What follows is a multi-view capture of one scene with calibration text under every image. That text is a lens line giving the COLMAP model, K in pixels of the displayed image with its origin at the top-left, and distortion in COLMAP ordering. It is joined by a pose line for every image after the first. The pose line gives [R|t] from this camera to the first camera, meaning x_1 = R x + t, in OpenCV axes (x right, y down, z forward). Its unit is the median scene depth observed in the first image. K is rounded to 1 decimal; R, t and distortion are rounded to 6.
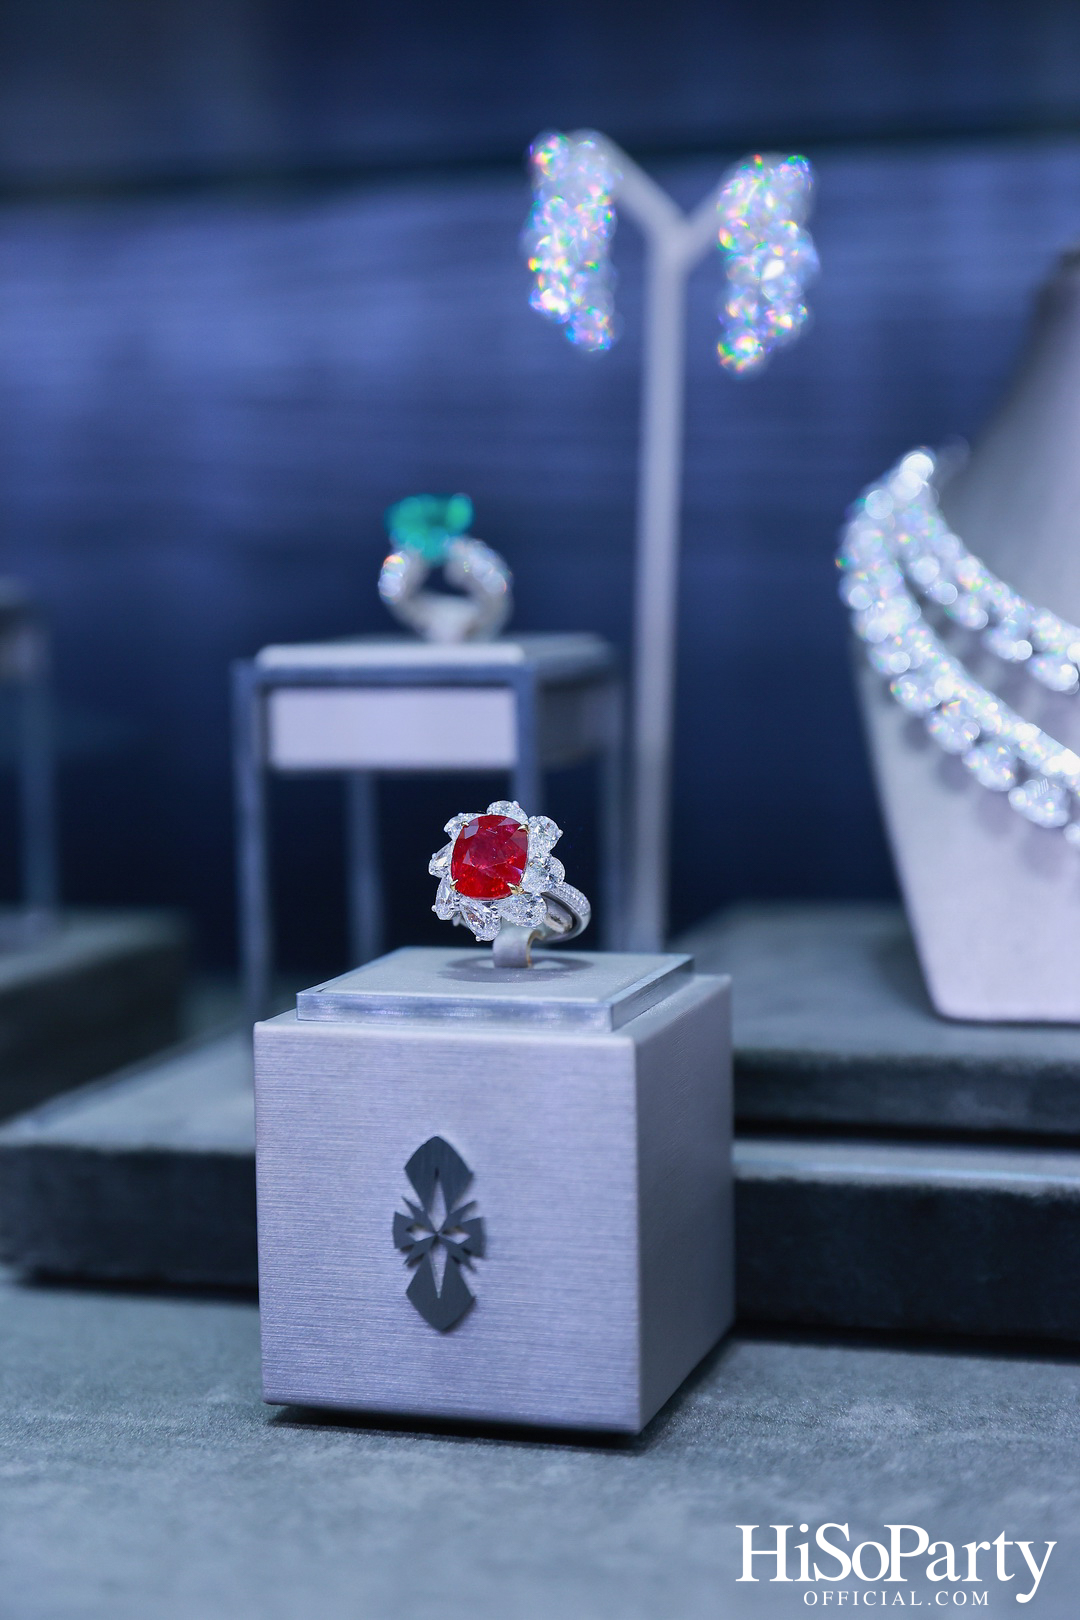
lens RADIAL K [[2848.6, 0, 540.0], [0, 2848.6, 810.0], [0, 0, 1]] dist [-0.011207, -0.047892]
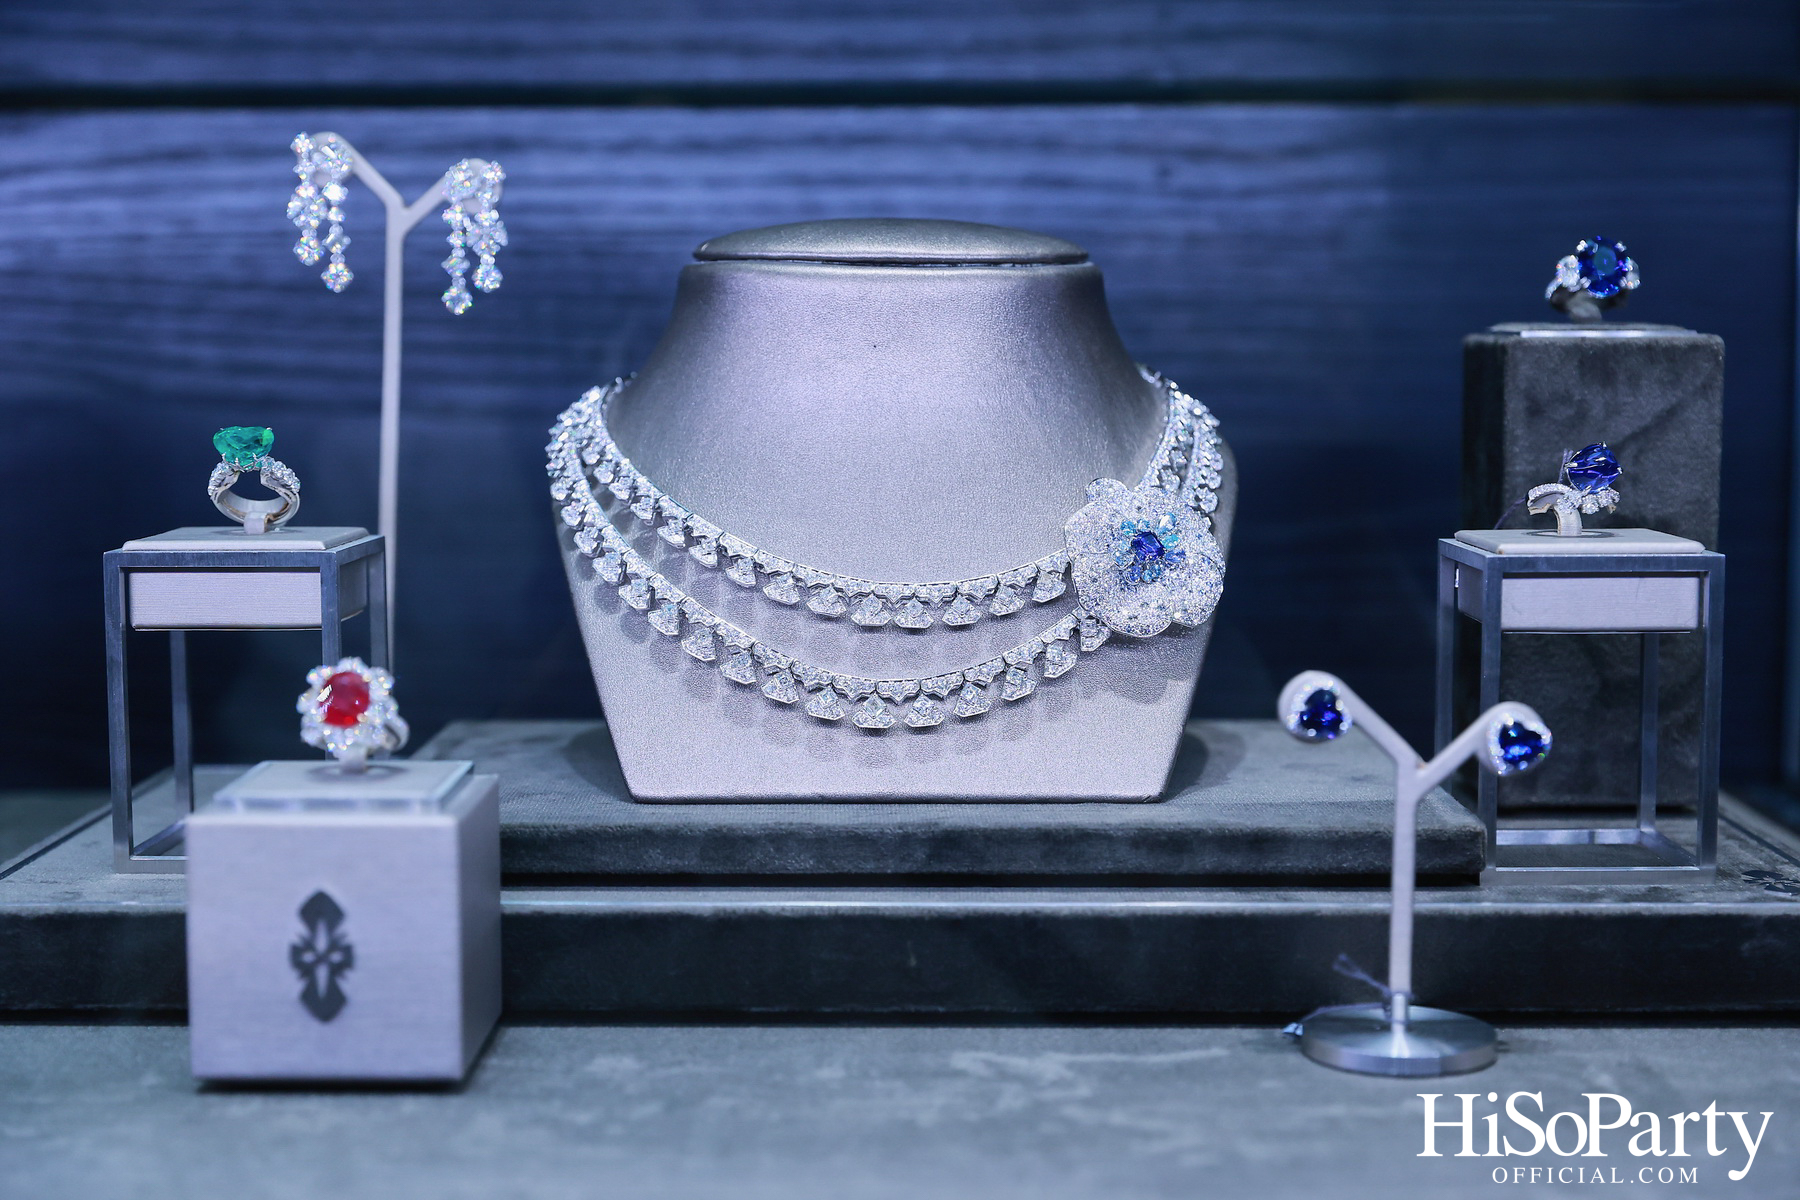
lens RADIAL K [[2952.5, 0, 900.0], [0, 2952.5, 600.0], [0, 0, 1]] dist [-0.017916, -0.051967]
pose [[0.959577, -0.014116, 0.281092, -0.161834], [0.012467, 0.999893, 0.007655, -0.040543], [-0.281170, -0.003841, 0.959650, -0.513165]]
